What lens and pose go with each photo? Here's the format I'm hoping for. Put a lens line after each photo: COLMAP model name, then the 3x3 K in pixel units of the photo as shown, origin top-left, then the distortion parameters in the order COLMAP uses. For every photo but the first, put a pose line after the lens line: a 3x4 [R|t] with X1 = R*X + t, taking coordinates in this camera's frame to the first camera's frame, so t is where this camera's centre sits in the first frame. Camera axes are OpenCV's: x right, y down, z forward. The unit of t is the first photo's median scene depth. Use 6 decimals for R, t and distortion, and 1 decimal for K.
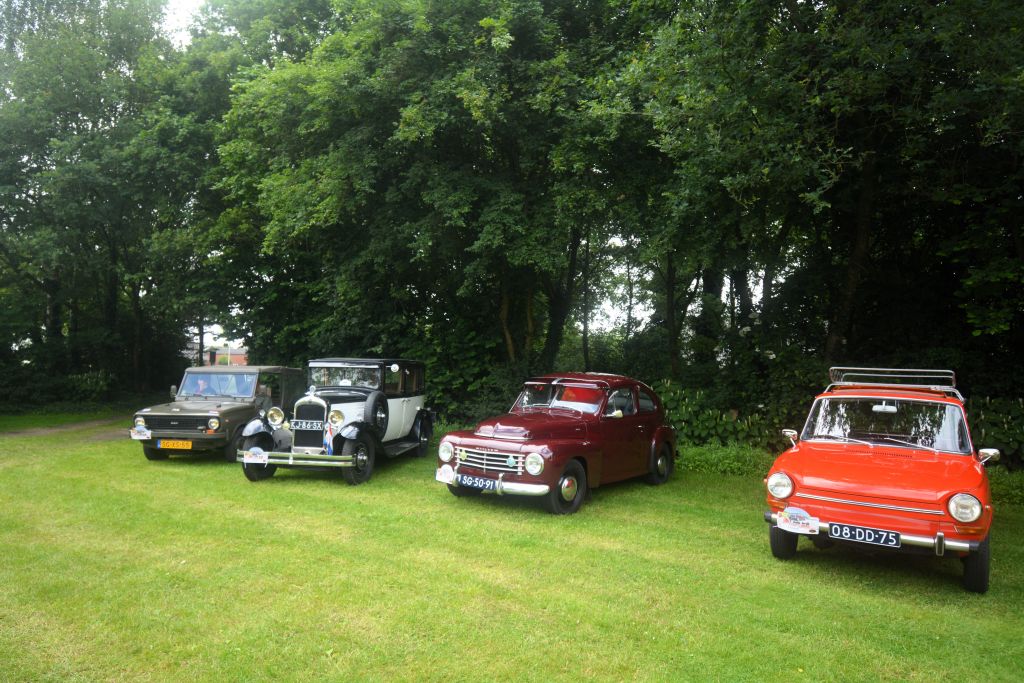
lens RADIAL K [[651.9, 0, 512.5], [0, 651.9, 339.3], [0, 0, 1]] dist [-0.006225, -0.005338]
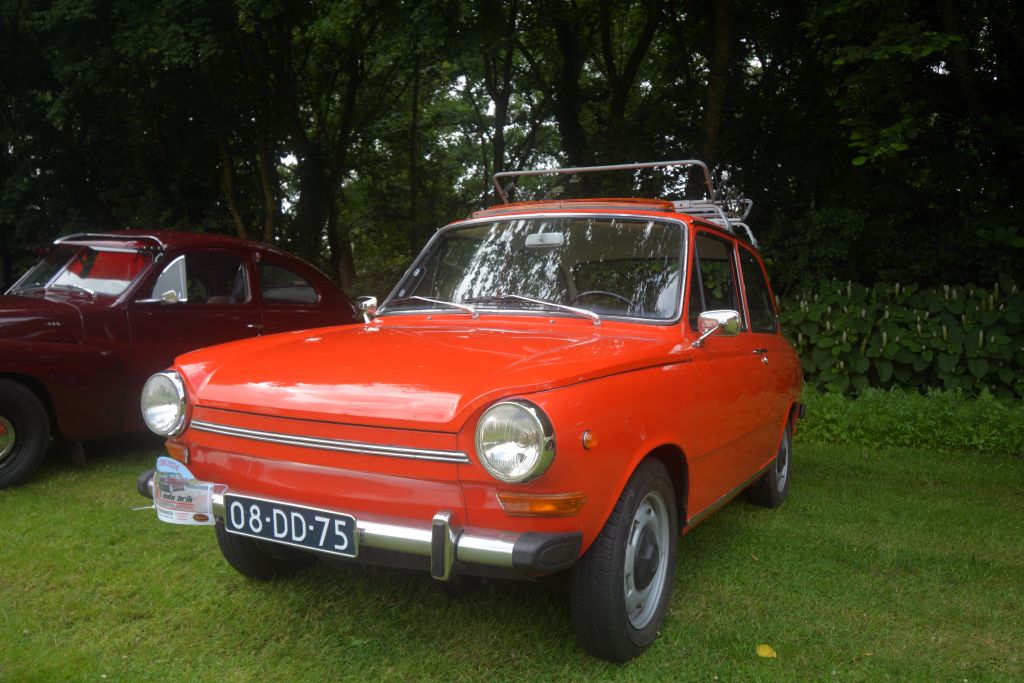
lens RADIAL K [[820.4, 0, 511.3], [0, 820.4, 343.1], [0, 0, 1]] dist [-0.008318, -0.005124]
pose [[0.994448, -0.018731, 0.103553, 0.439695], [0.009377, 0.995890, 0.090089, 0.114406], [-0.104814, -0.088617, 0.990536, 0.388651]]
